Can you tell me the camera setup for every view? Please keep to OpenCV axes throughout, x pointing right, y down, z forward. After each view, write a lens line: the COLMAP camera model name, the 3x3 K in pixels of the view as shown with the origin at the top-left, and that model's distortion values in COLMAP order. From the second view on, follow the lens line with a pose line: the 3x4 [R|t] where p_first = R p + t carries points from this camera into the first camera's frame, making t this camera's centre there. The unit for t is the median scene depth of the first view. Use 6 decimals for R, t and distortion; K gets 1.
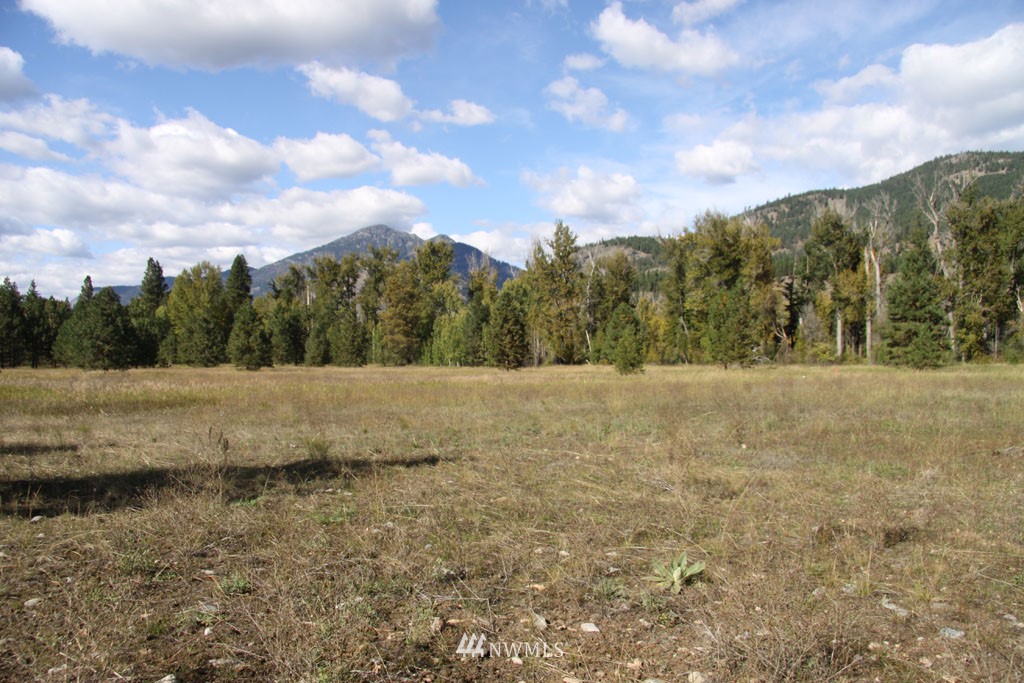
lens RADIAL K [[805.2, 0, 512.0], [0, 805.2, 341.5], [0, 0, 1]] dist [-0.158352, 0.152687]
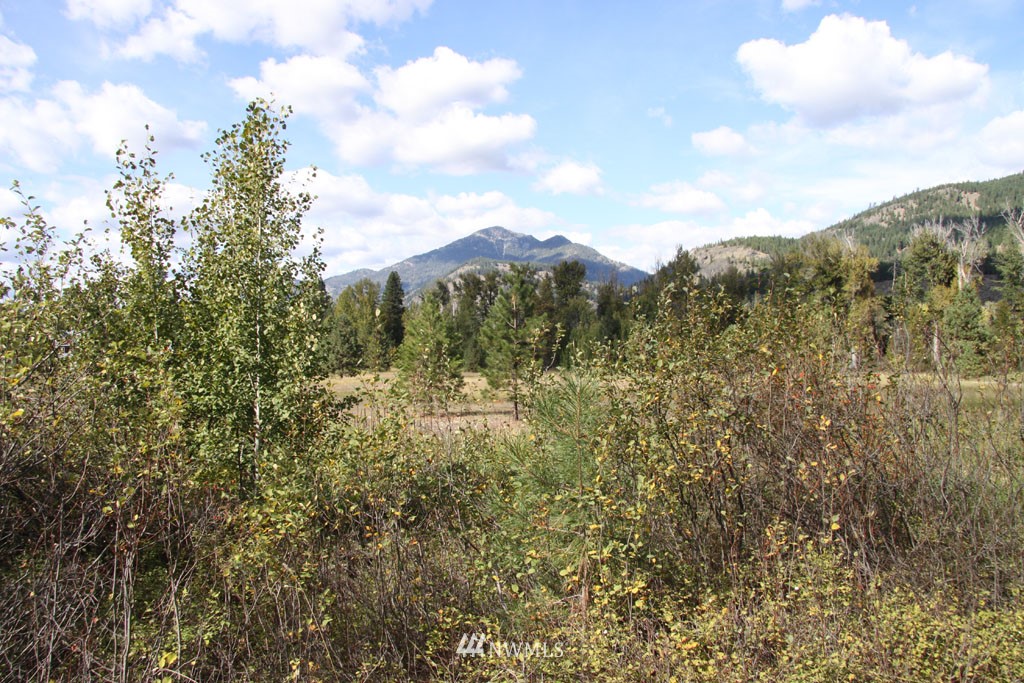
lens RADIAL K [[805.2, 0, 512.0], [0, 805.2, 341.5], [0, 0, 1]] dist [-0.158352, 0.152687]
pose [[0.989456, -0.001591, -0.144828, -0.013381], [0.001430, 0.999998, -0.001215, -0.010701], [0.144830, 0.000995, 0.989456, -0.164406]]
